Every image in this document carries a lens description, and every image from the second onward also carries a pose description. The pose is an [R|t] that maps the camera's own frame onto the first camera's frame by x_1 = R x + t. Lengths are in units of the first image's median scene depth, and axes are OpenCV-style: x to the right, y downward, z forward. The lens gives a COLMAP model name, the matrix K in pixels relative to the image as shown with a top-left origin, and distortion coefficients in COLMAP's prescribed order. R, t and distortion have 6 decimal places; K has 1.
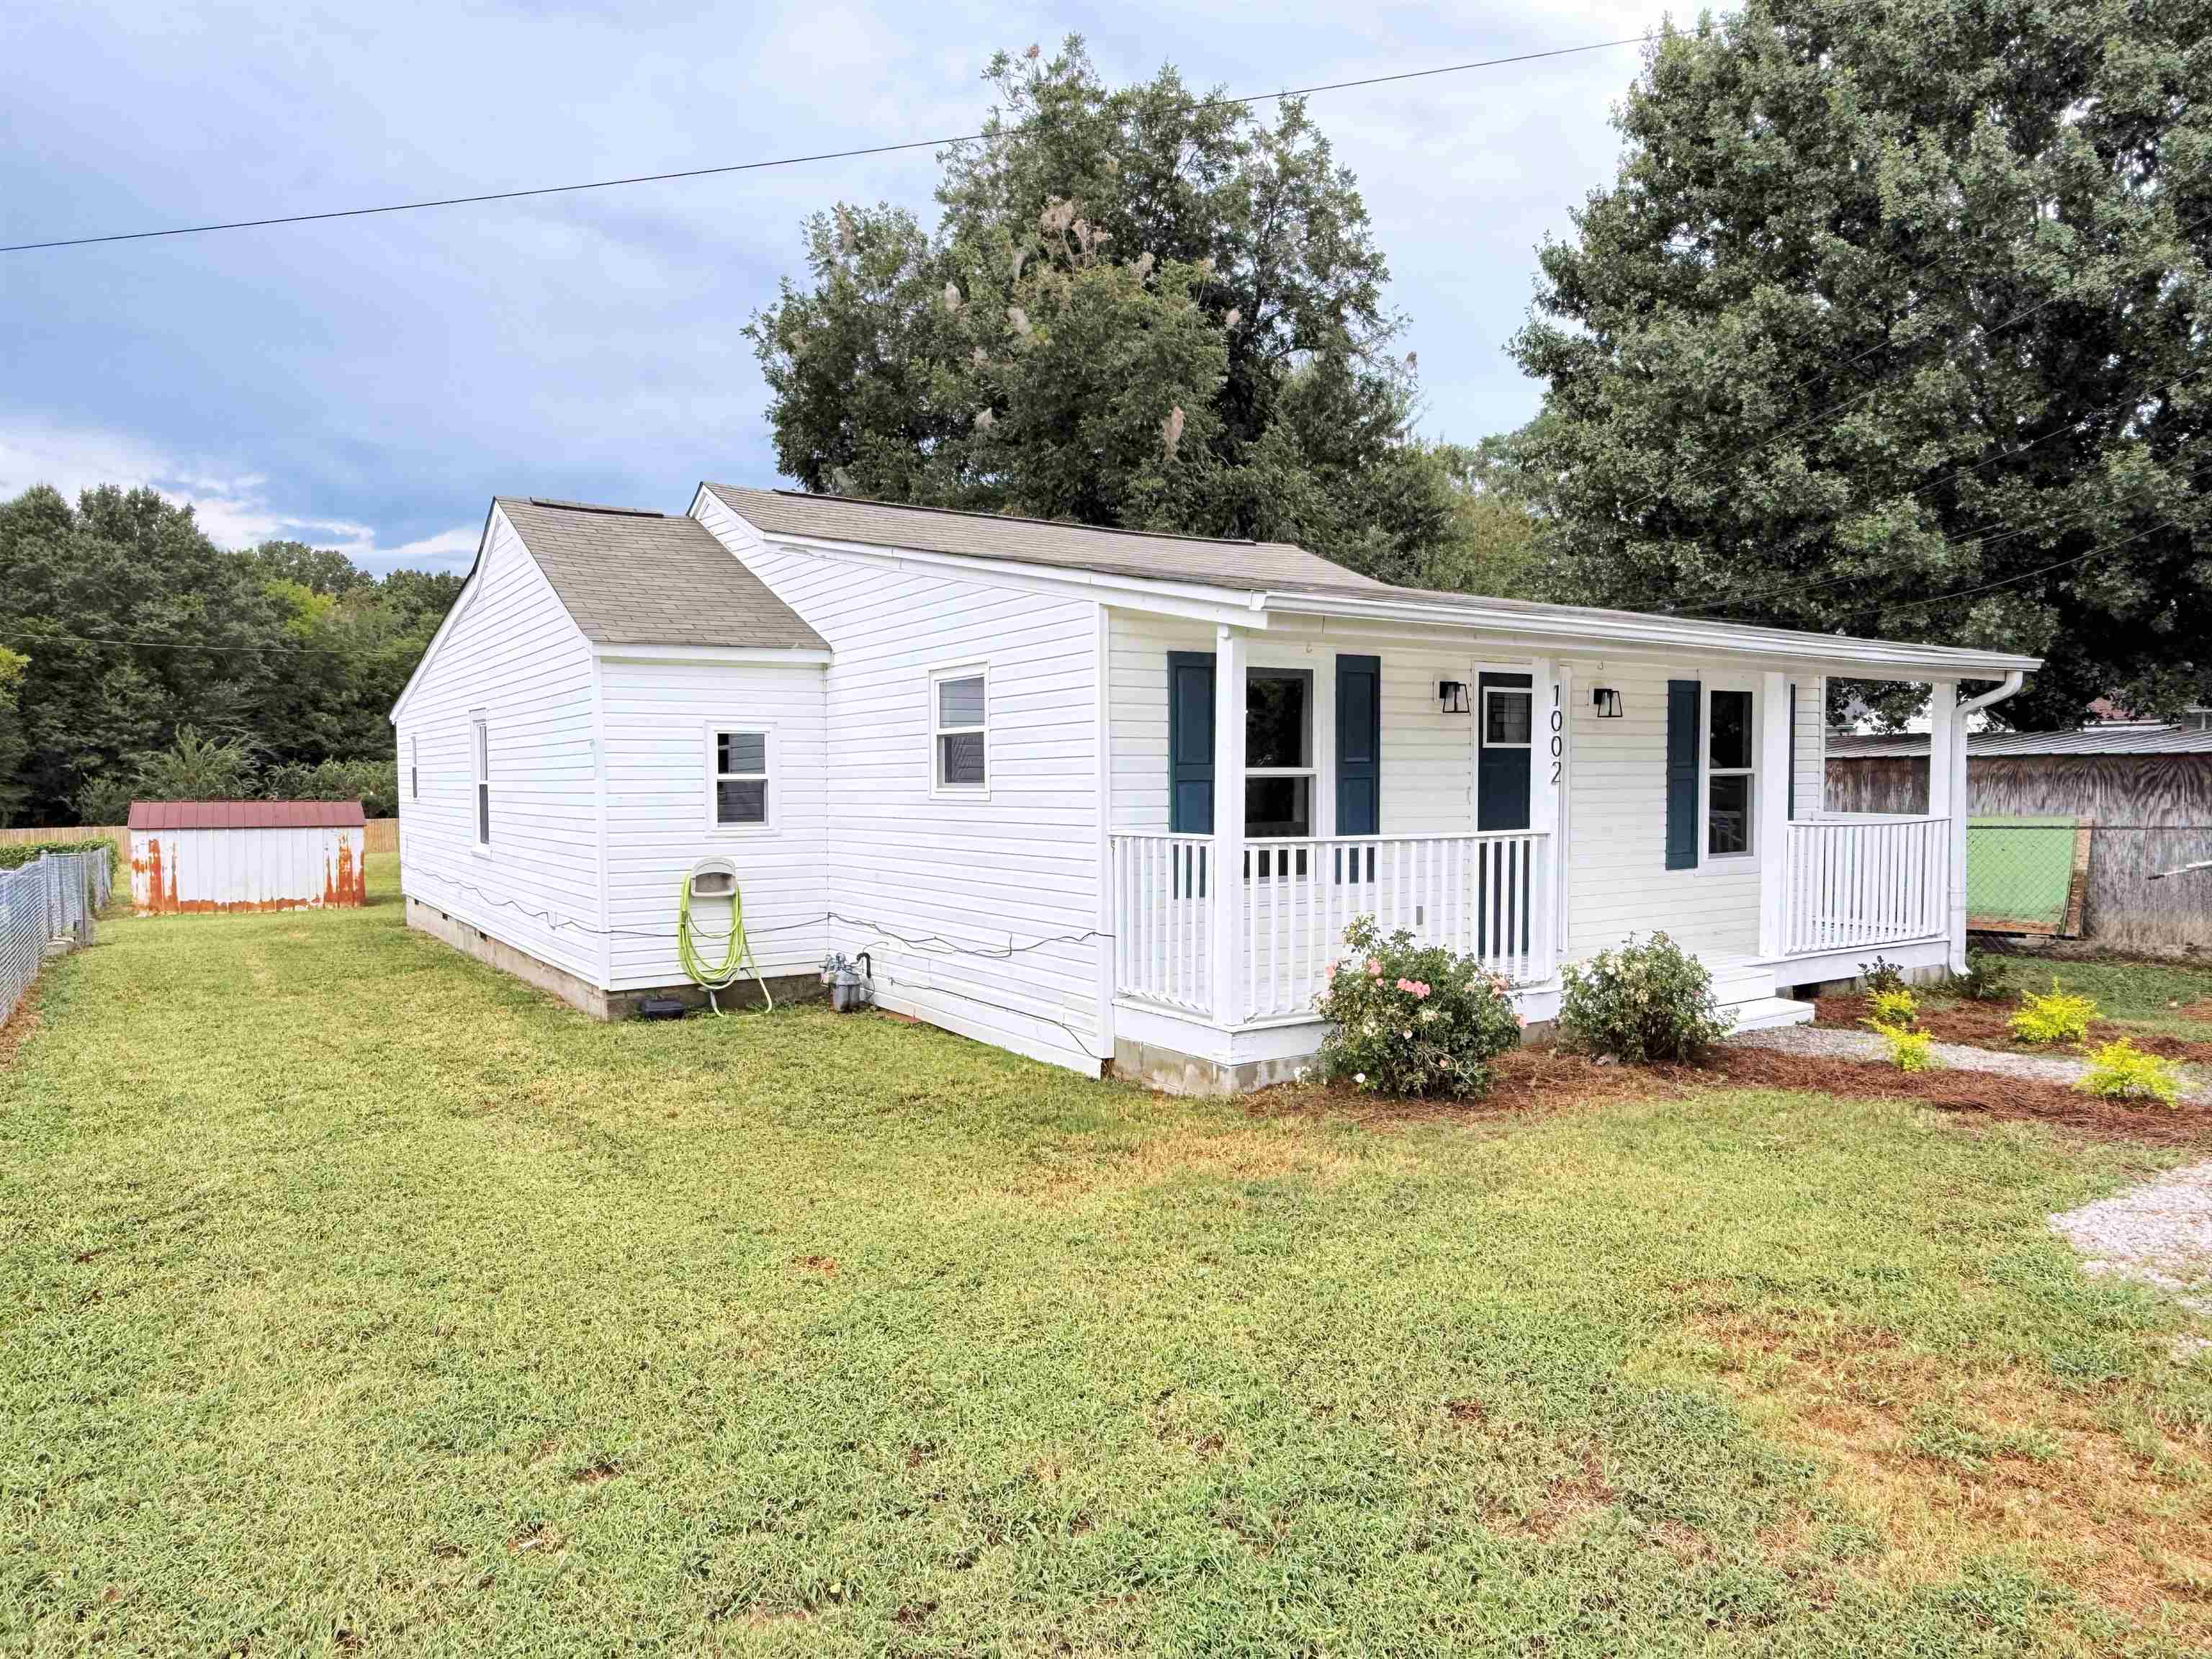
lens RADIAL K [[1412.4, 0, 1122.0], [0, 1412.4, 844.7], [0, 0, 1]] dist [0.005854, 0.009899]
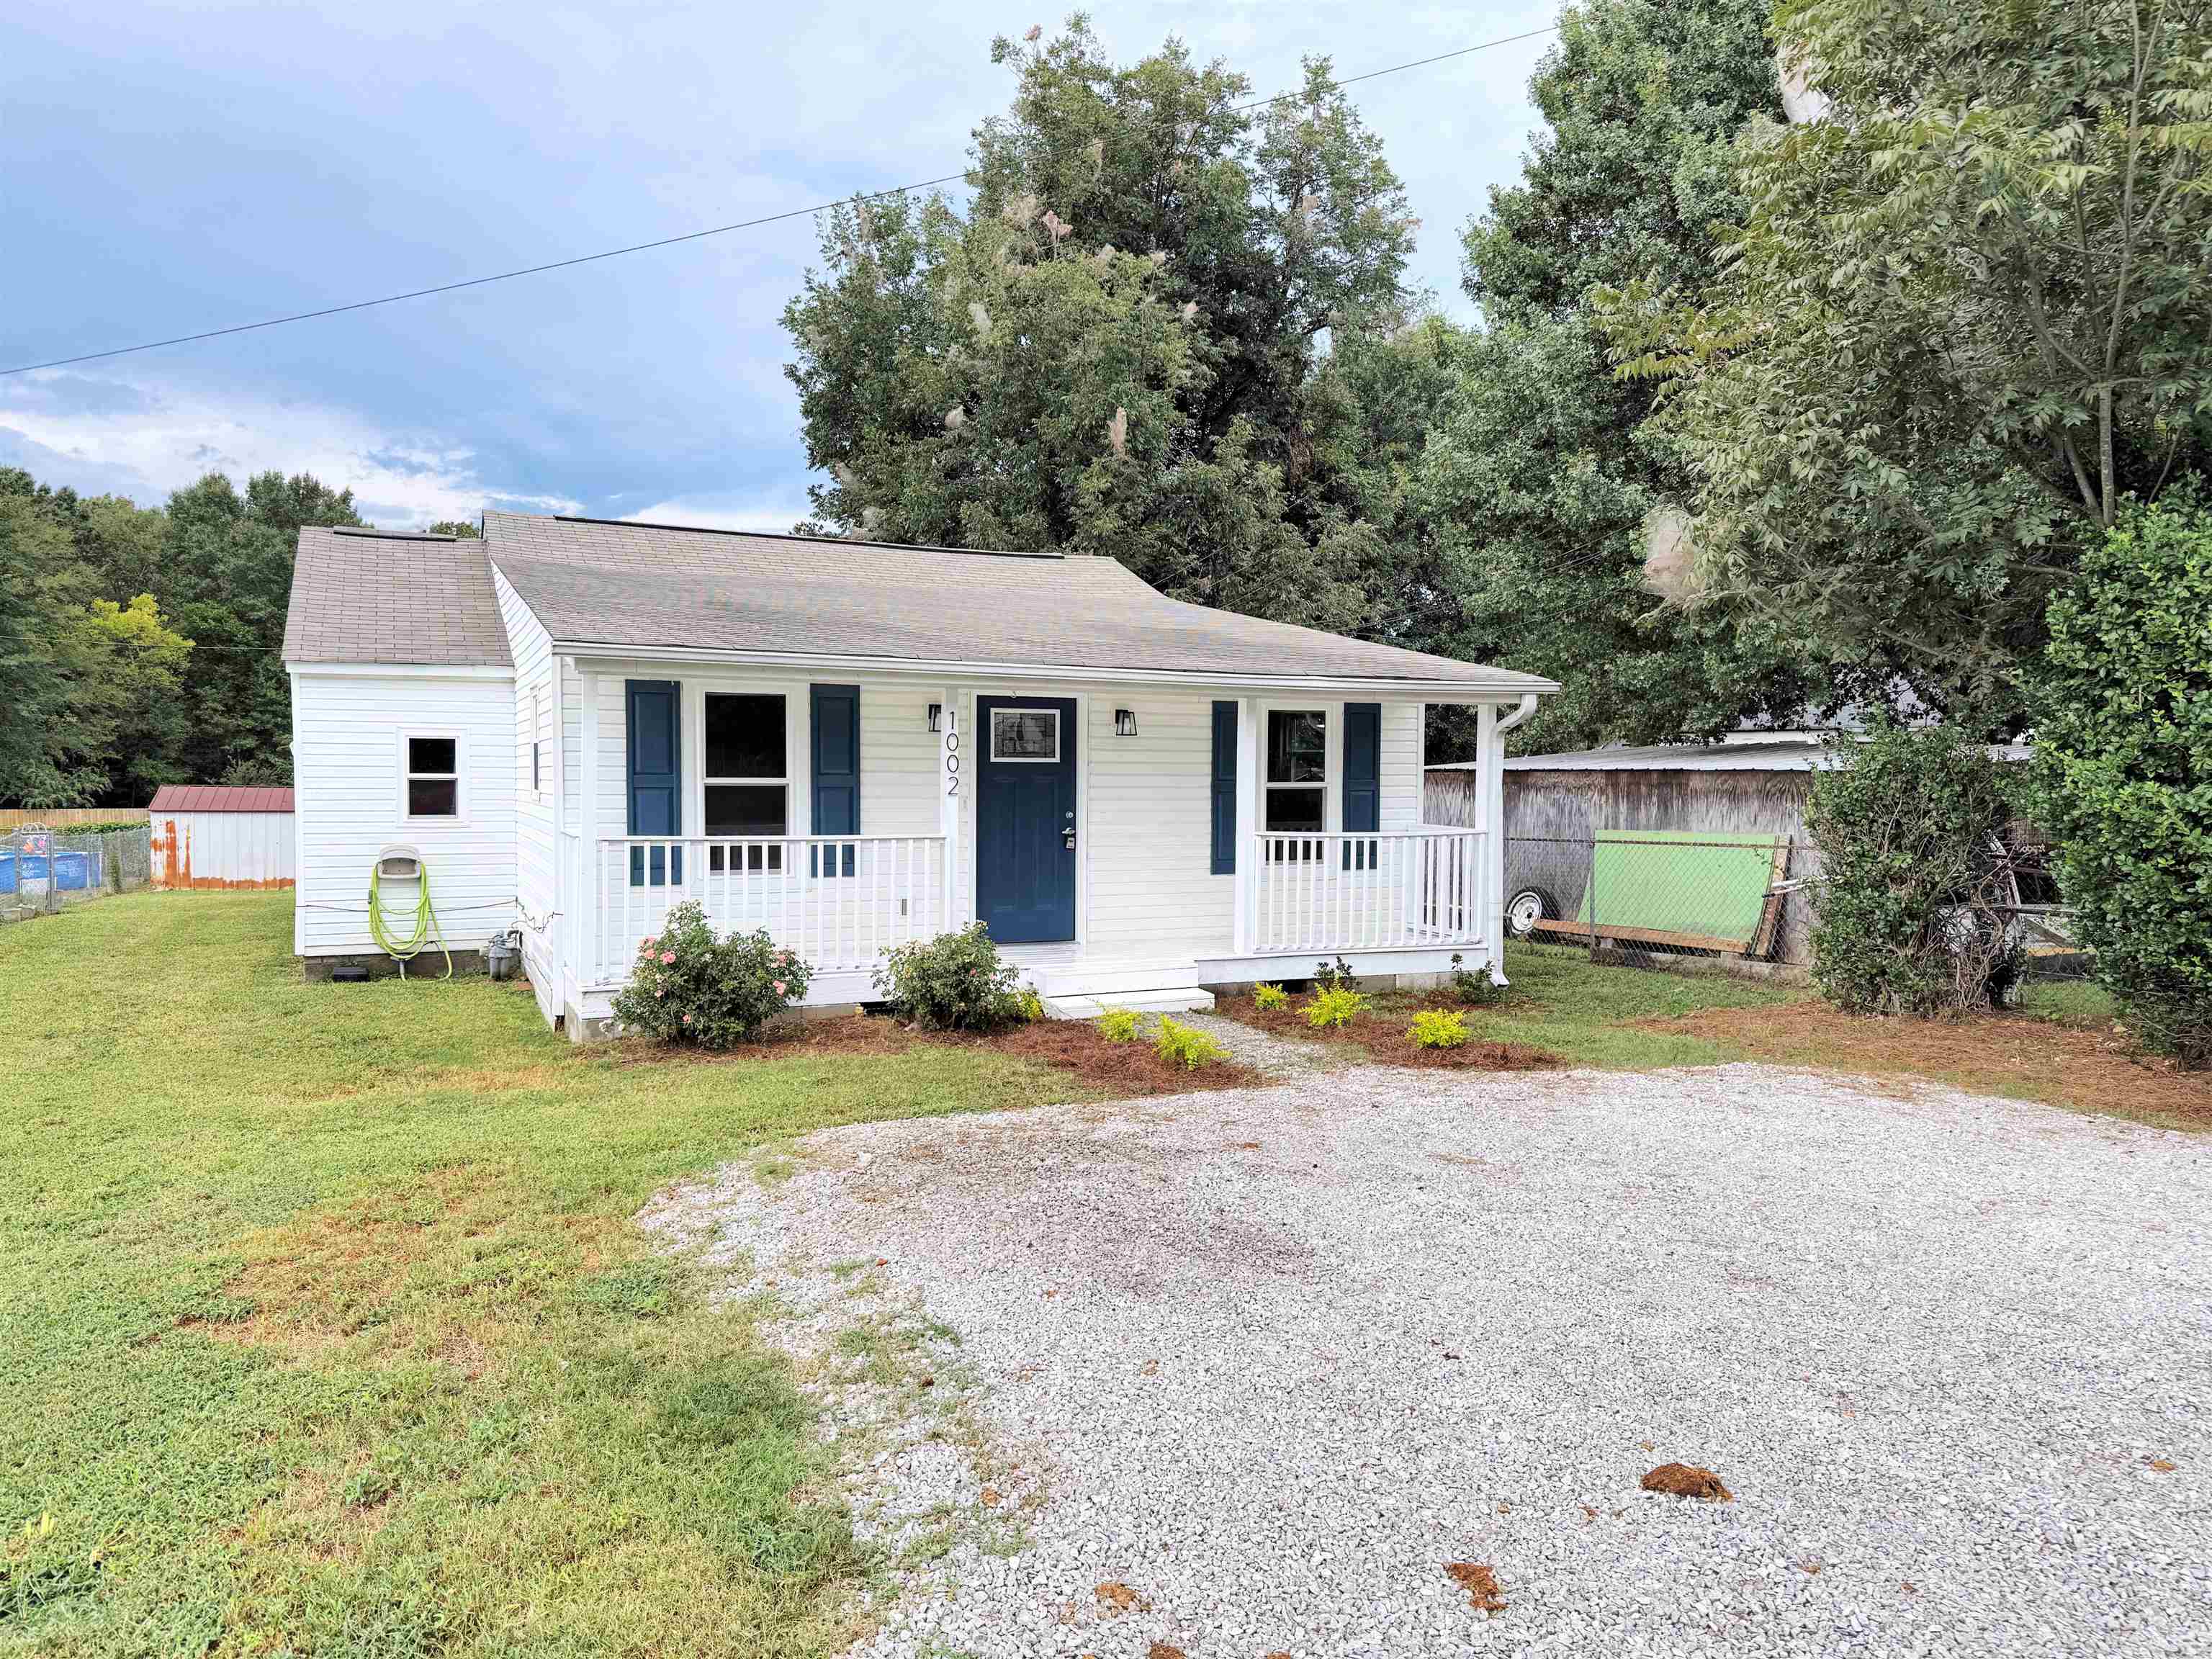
lens RADIAL K [[1559.5, 0, 1117.0], [0, 1559.5, 844.5], [0, 0, 1]] dist [0.060001, -0.053216]
pose [[0.987873, 0.020705, -0.153877, 0.221969], [-0.020702, 0.999784, 0.001620, -0.002494], [0.153877, 0.001585, 0.988089, -0.087503]]
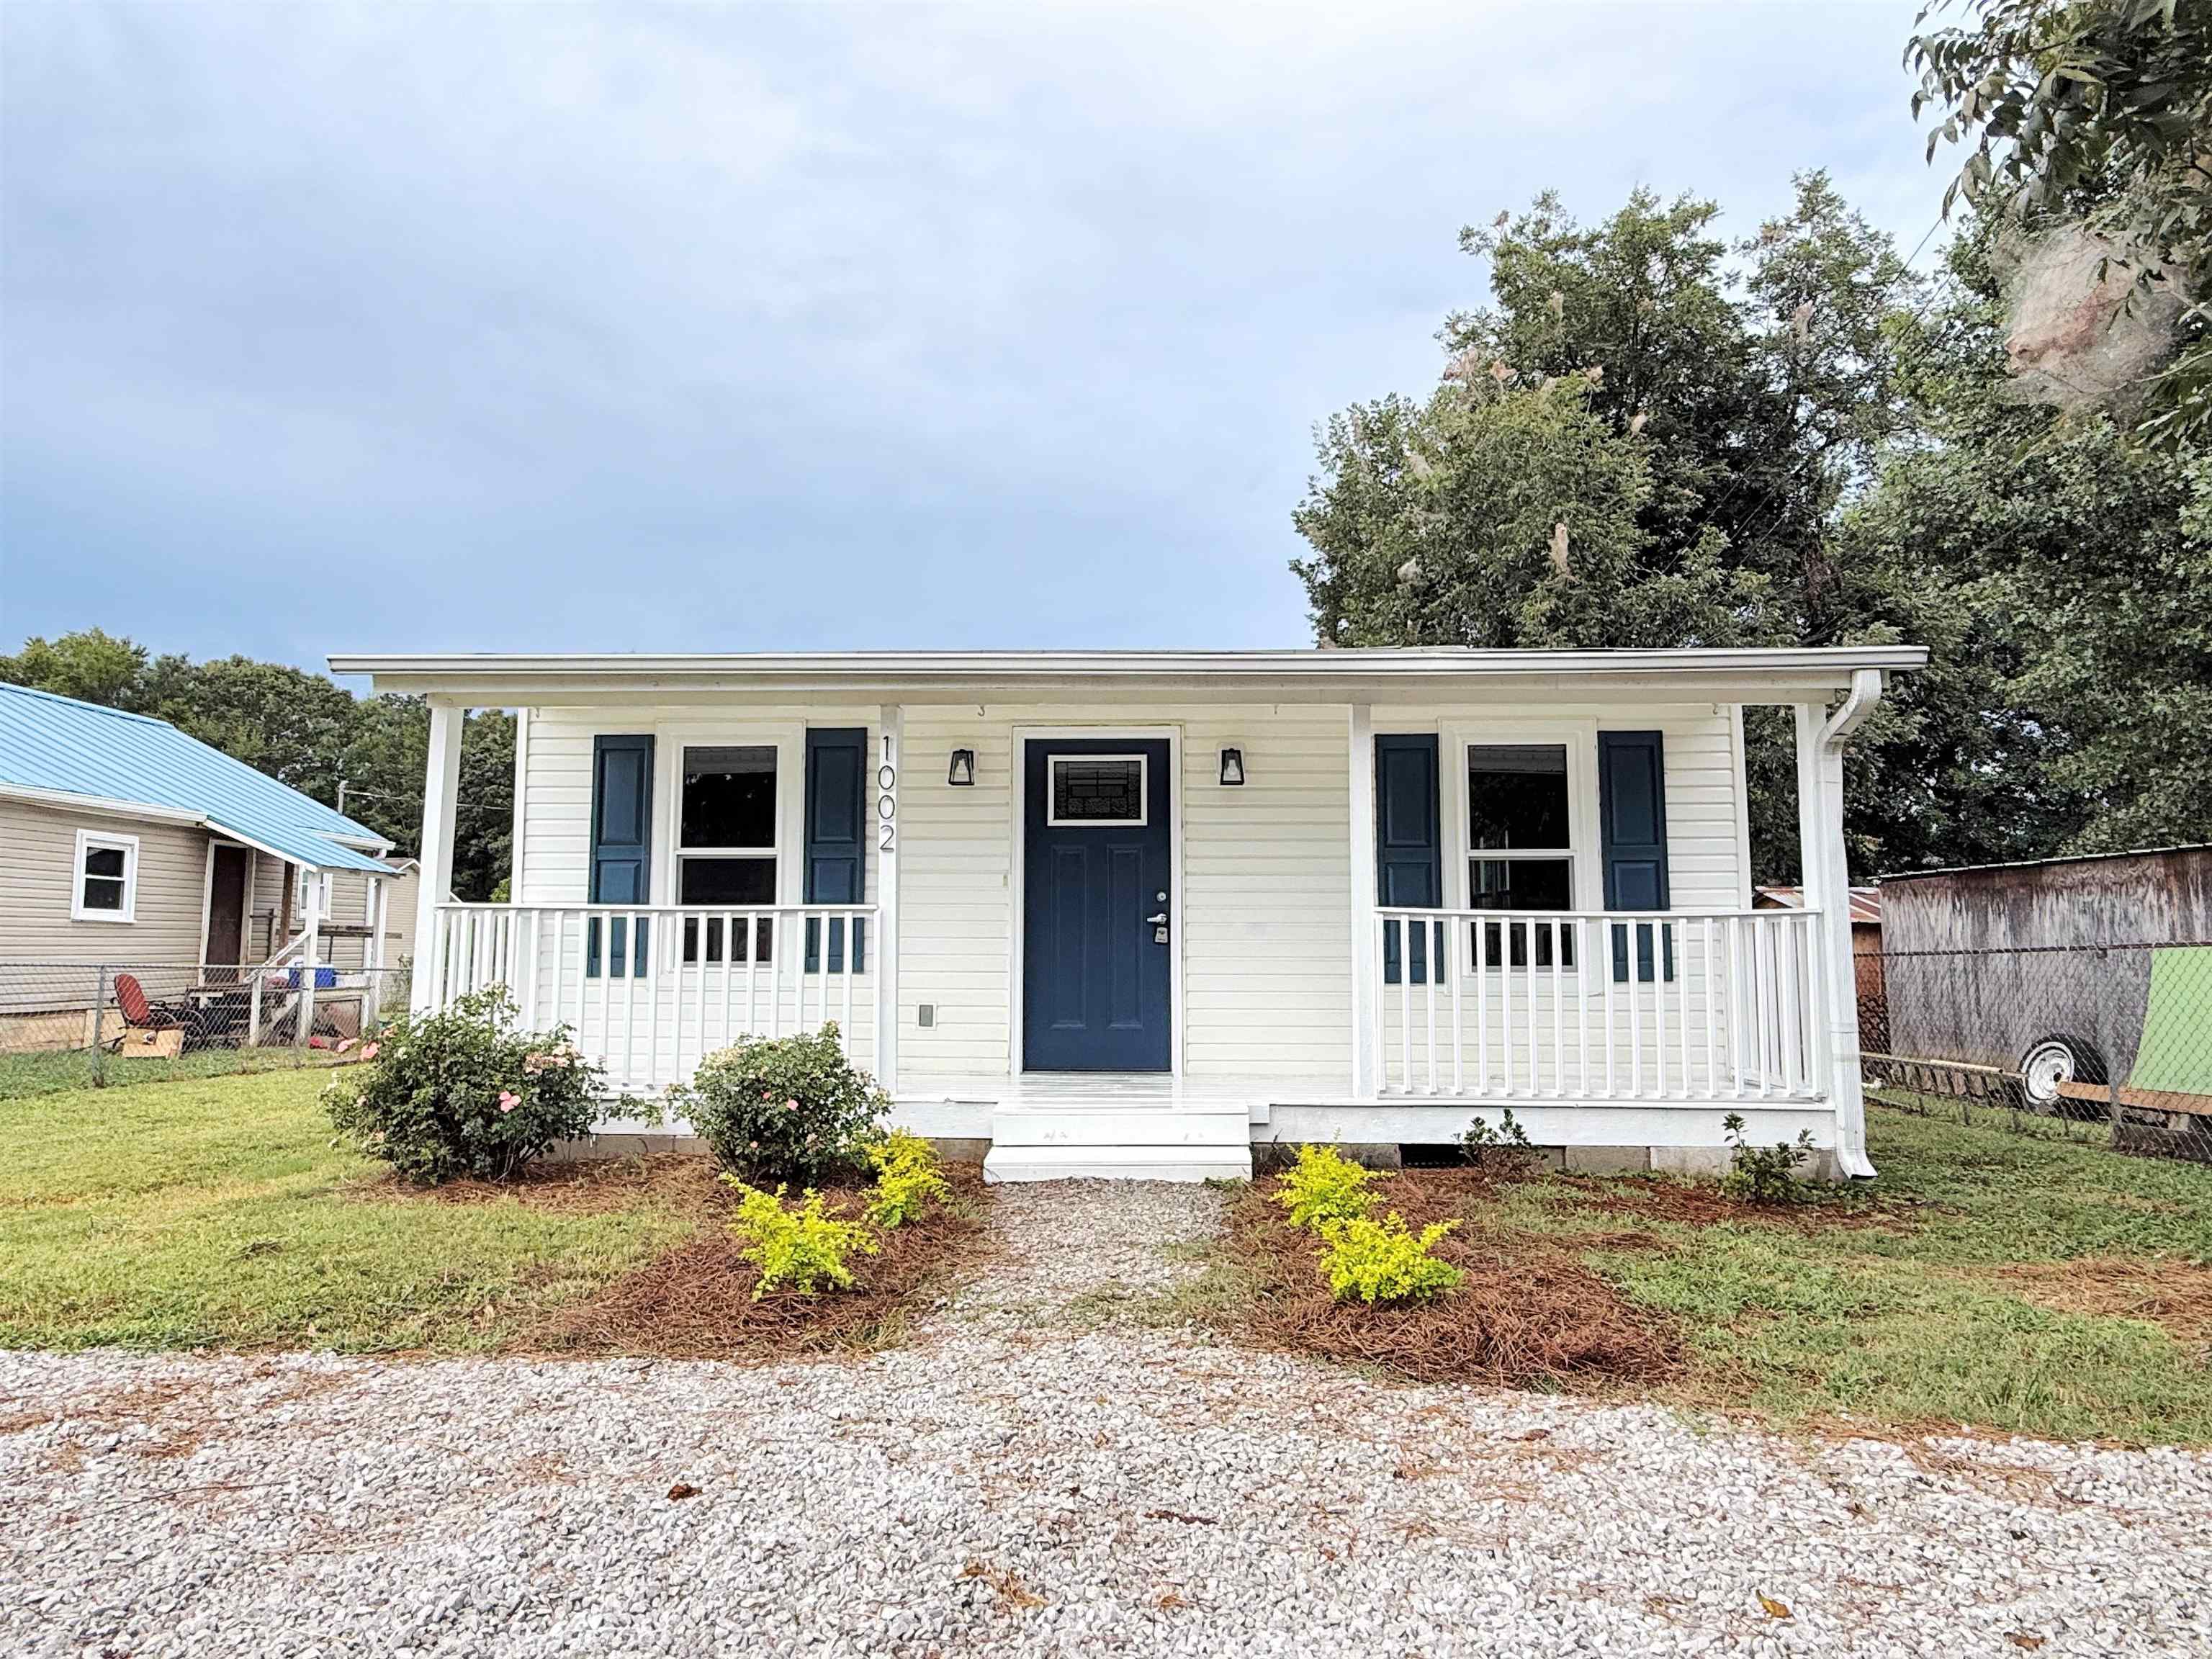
lens RADIAL K [[1309.0, 0, 1096.7], [0, 1309.0, 830.2], [0, 0, 1]] dist [-0.008534, 0.004054]
pose [[0.811486, -0.045449, -0.582601, 0.299596], [-0.034951, 0.991411, -0.126023, 0.013387], [0.583325, 0.122628, 0.802928, 0.154370]]
